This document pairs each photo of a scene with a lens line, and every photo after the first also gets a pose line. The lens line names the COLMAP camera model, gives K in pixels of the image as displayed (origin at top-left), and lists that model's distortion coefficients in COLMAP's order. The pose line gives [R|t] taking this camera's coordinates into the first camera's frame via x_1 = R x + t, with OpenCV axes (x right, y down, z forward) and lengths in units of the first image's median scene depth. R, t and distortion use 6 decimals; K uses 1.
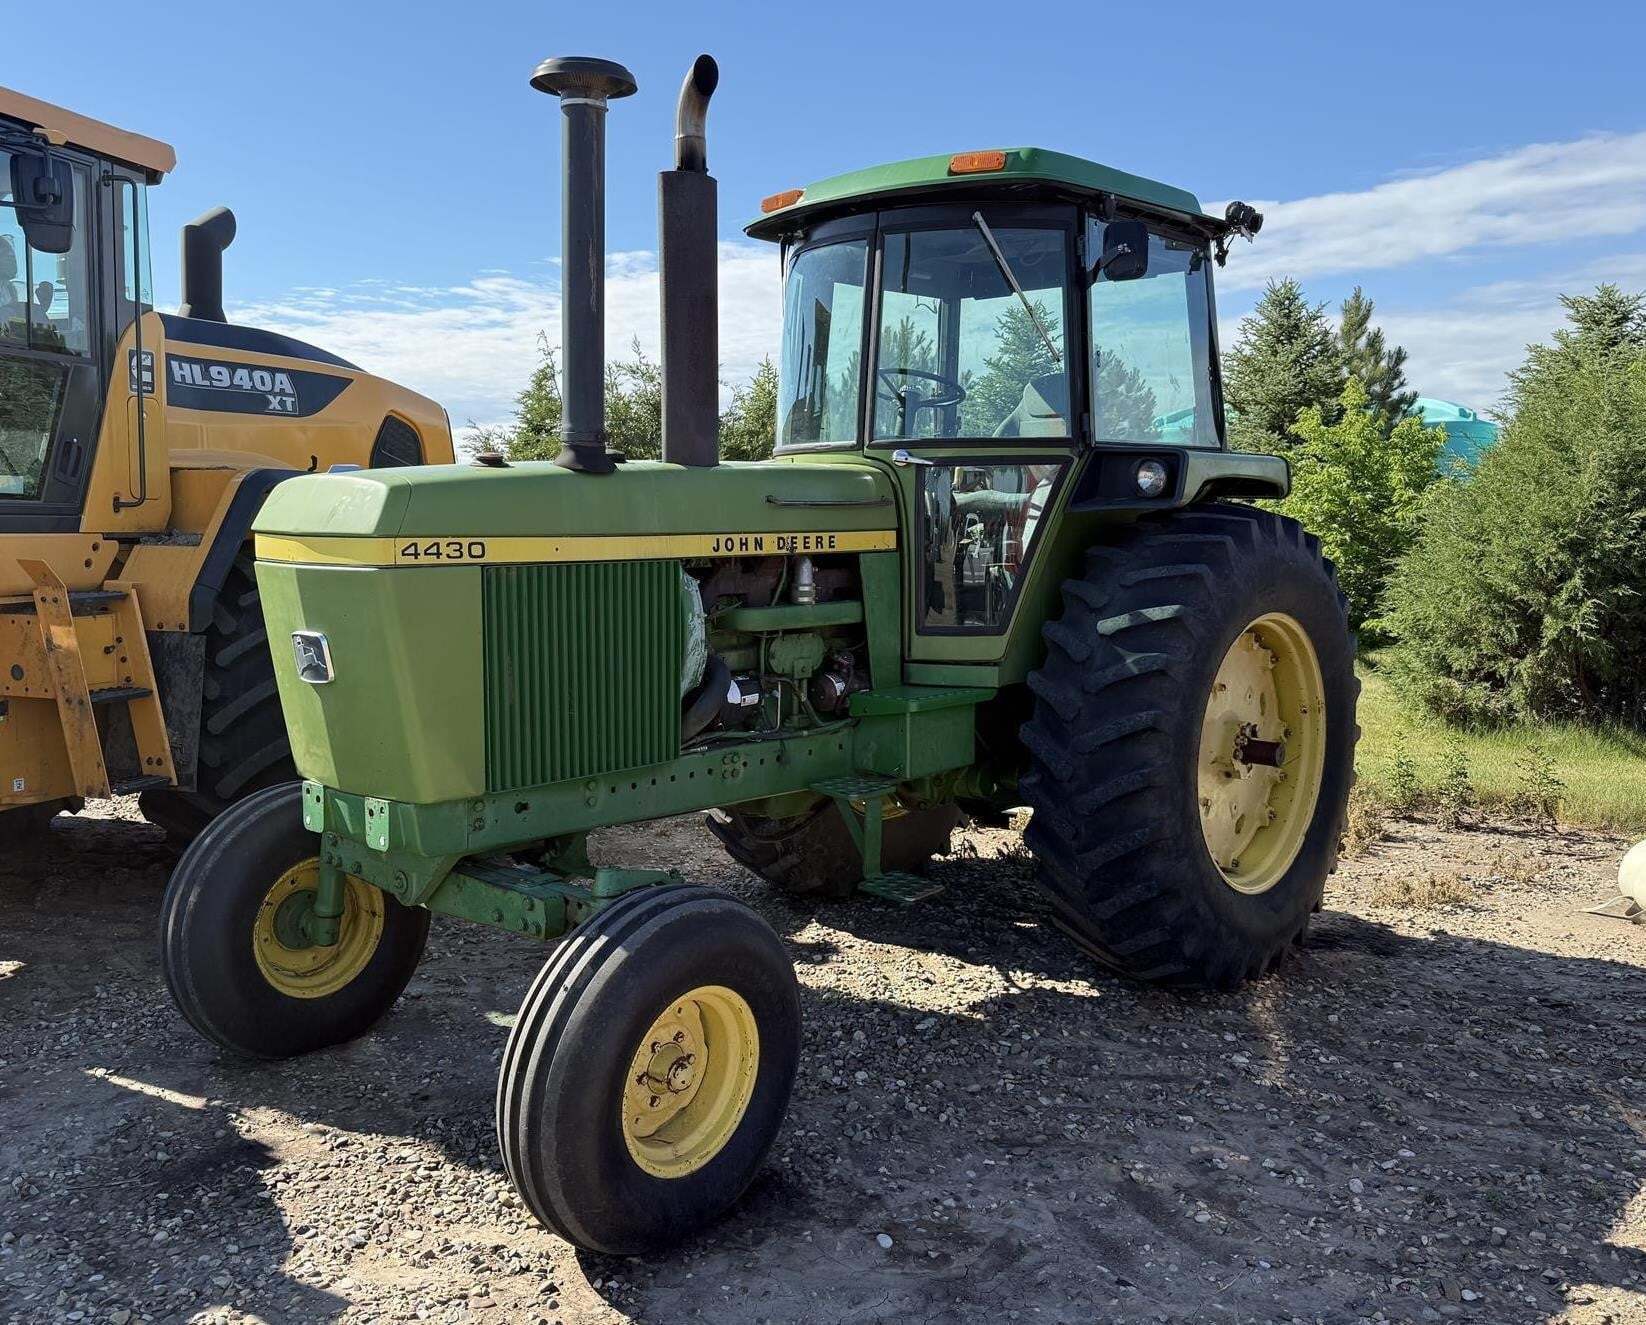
lens RADIAL K [[1426.3, 0, 773.7], [0, 1426.3, 646.6], [0, 0, 1]] dist [0.099995, -0.176869]
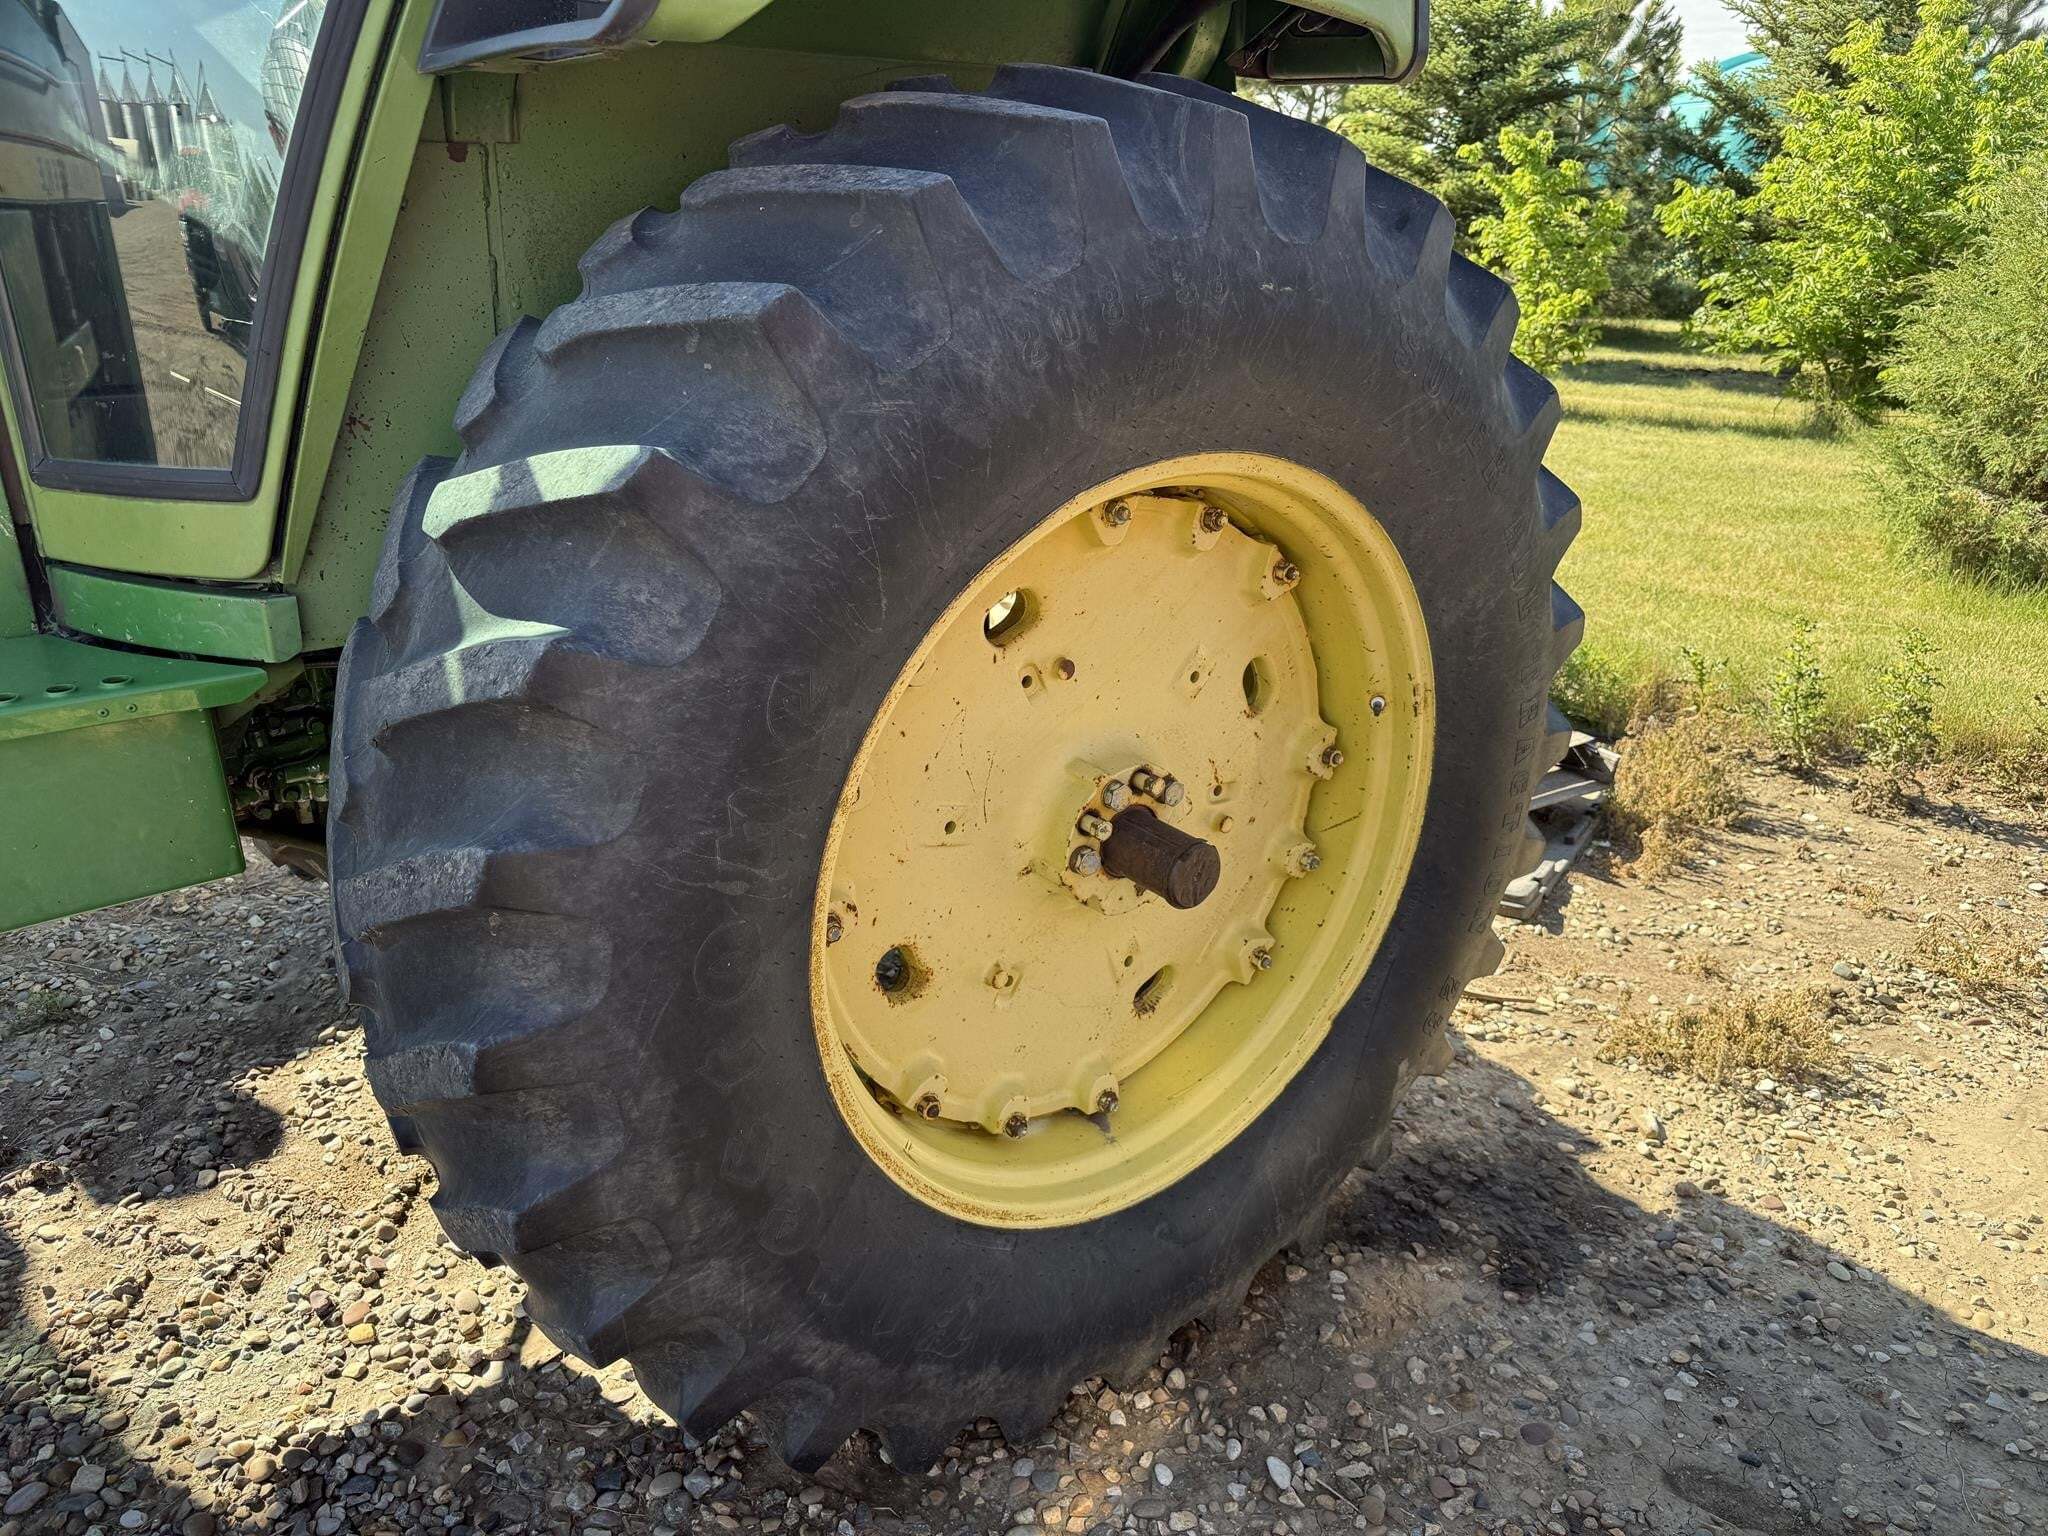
lens RADIAL K [[1468.5, 0, 1027.4], [0, 1468.5, 778.5], [0, 0, 1]] dist [0.003930, -0.002316]
pose [[0.986872, 0.075227, -0.142912, 0.419333], [-0.032147, 0.958686, 0.282645, -0.051790], [0.158271, -0.274340, 0.948519, 0.780184]]
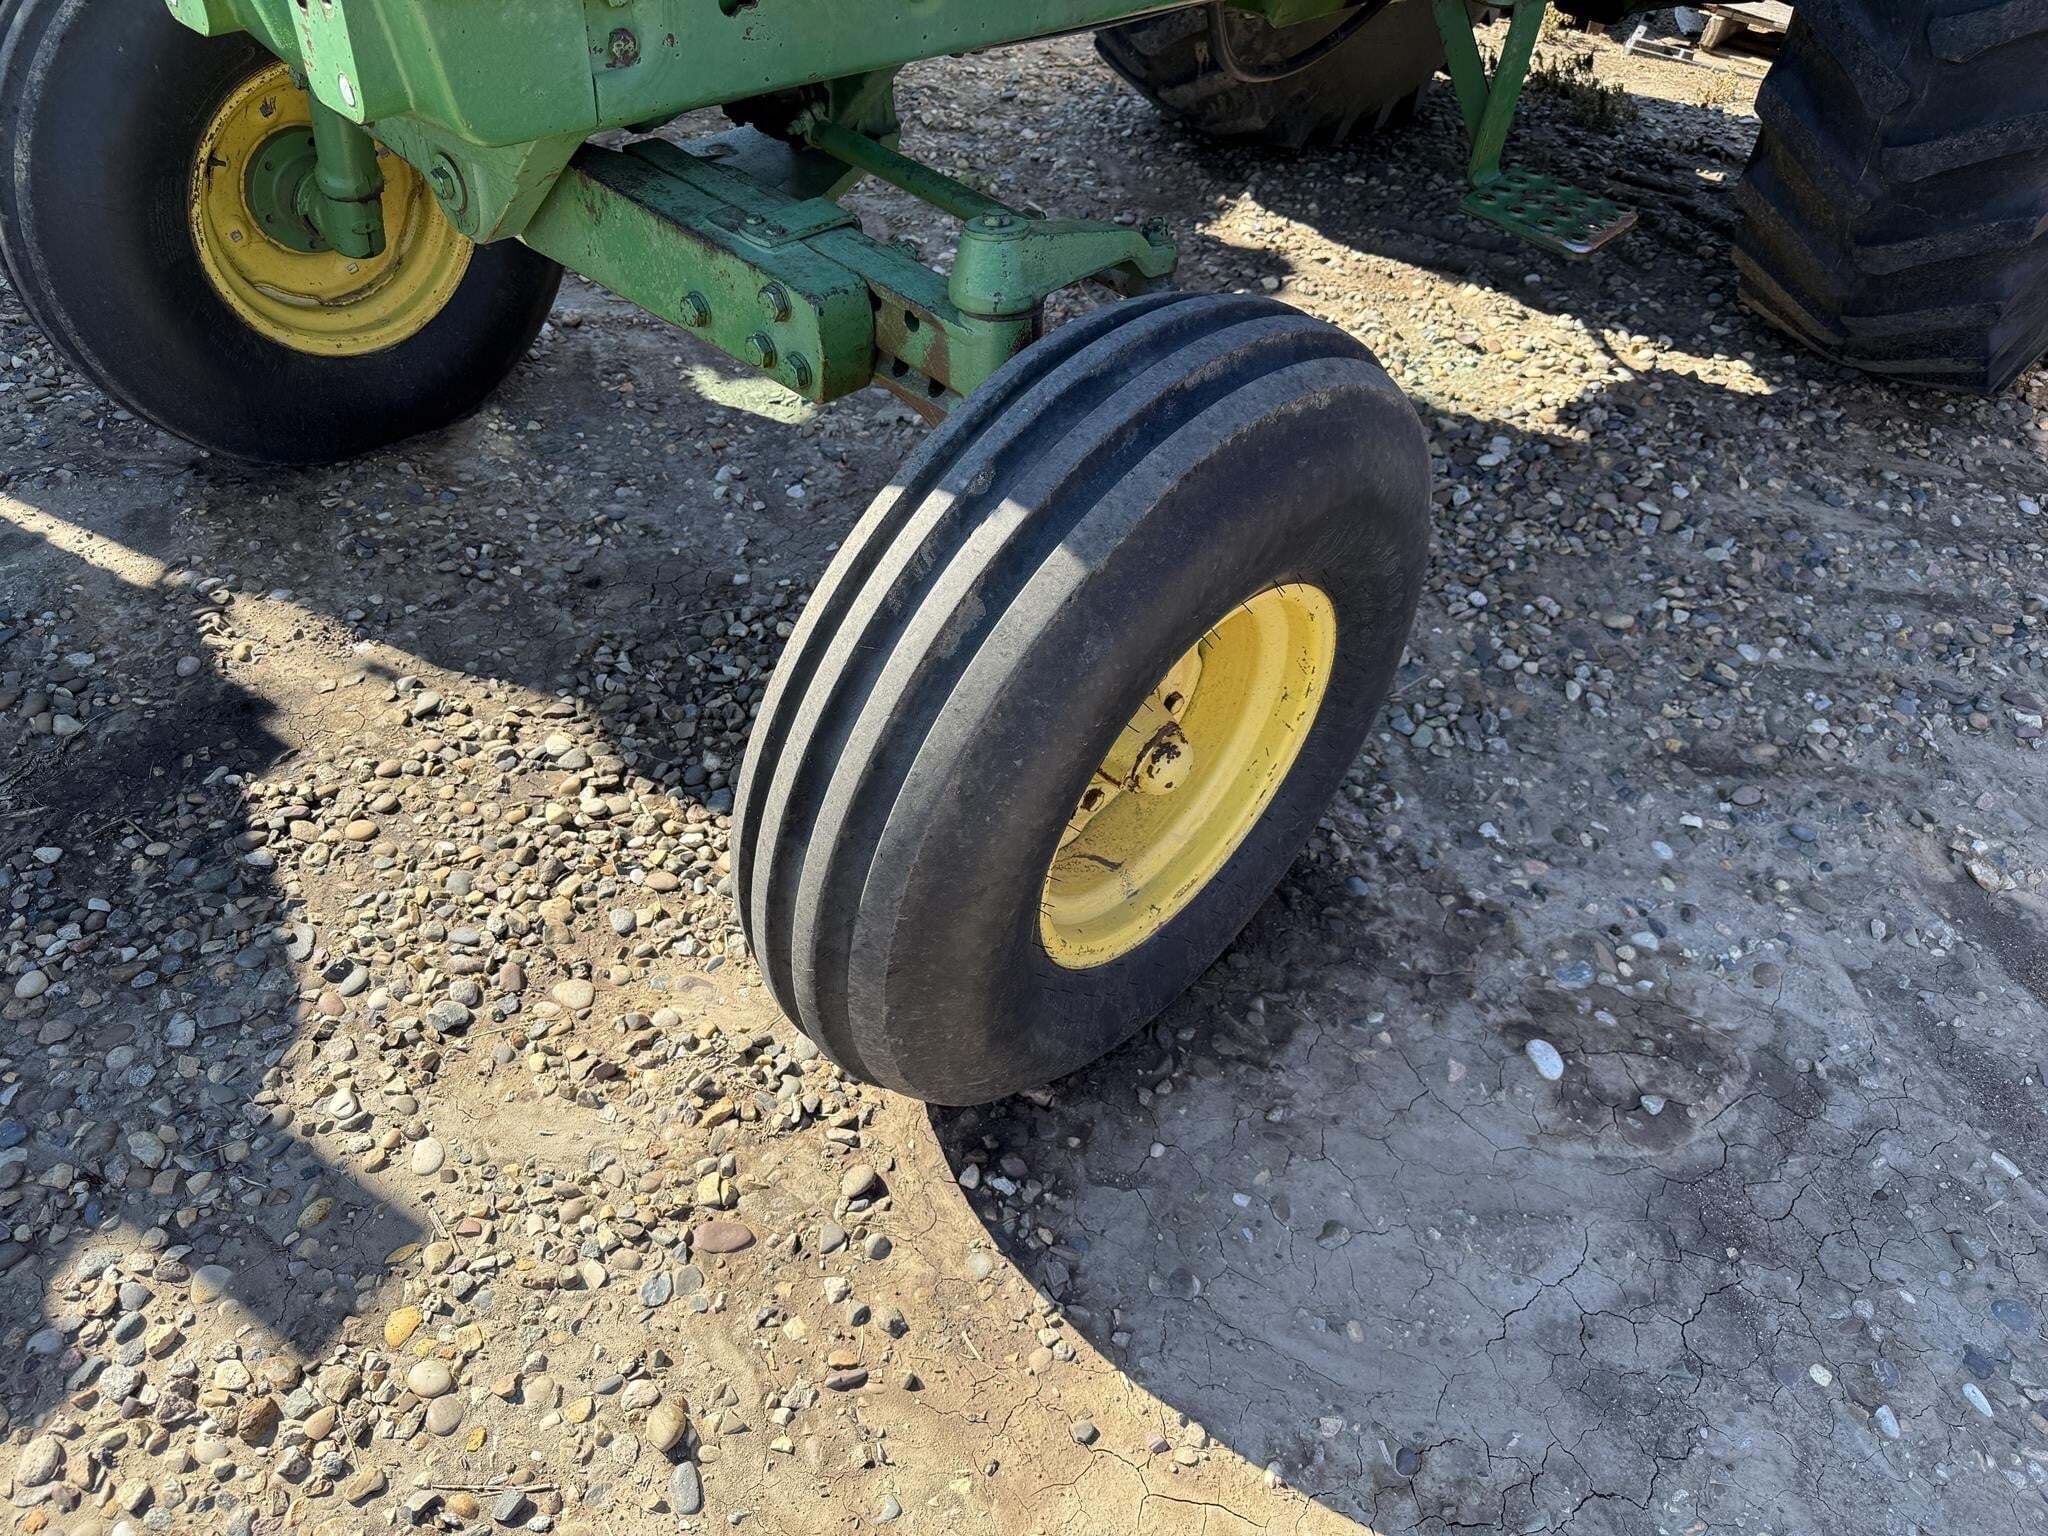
lens RADIAL K [[1464.8, 0, 1024.0], [0, 1464.8, 768.0], [0, 0, 1]] dist [0.069200, -0.105771]
pose [[0.998327, 0.052835, 0.023484, -0.087914], [-0.056498, 0.805115, 0.590421, 0.036915], [0.012287, -0.590760, 0.806753, 0.498244]]
